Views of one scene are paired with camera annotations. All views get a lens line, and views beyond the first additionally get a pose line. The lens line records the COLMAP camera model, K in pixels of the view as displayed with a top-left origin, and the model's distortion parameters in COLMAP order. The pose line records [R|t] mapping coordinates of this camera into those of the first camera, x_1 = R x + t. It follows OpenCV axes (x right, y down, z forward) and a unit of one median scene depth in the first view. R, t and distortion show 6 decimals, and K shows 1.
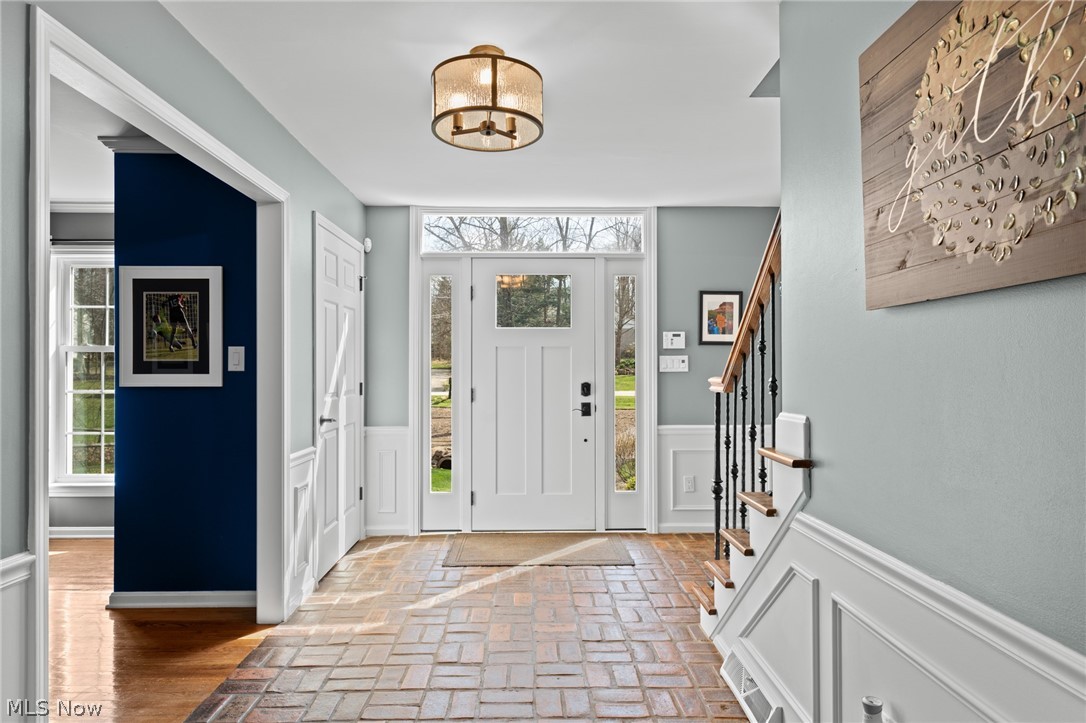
lens RADIAL K [[638.8, 0, 537.5], [0, 638.8, 364.4], [0, 0, 1]] dist [0.003988, 0.000950]
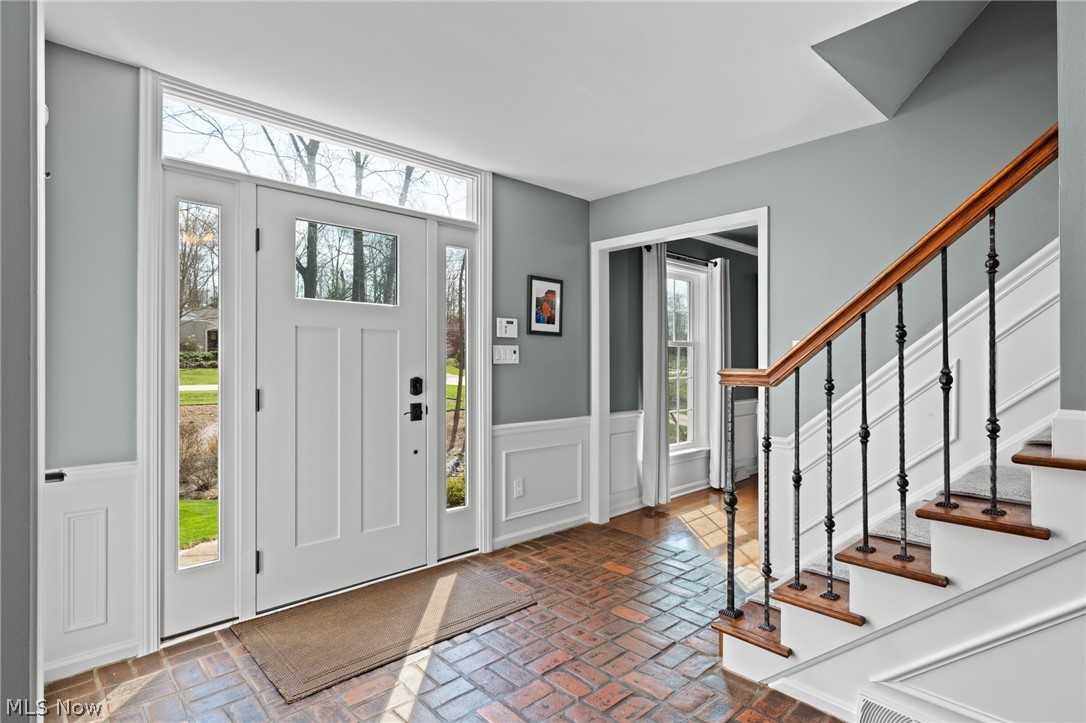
lens RADIAL K [[548.5, 0, 543.7], [0, 548.5, 360.2], [0, 0, 1]] dist [0.004568, -0.001971]
pose [[0.749322, 0.004329, 0.662192, -0.250648], [-0.005955, 0.999982, 0.000202, 0.006348], [-0.662179, -0.004095, 0.749334, 0.397443]]
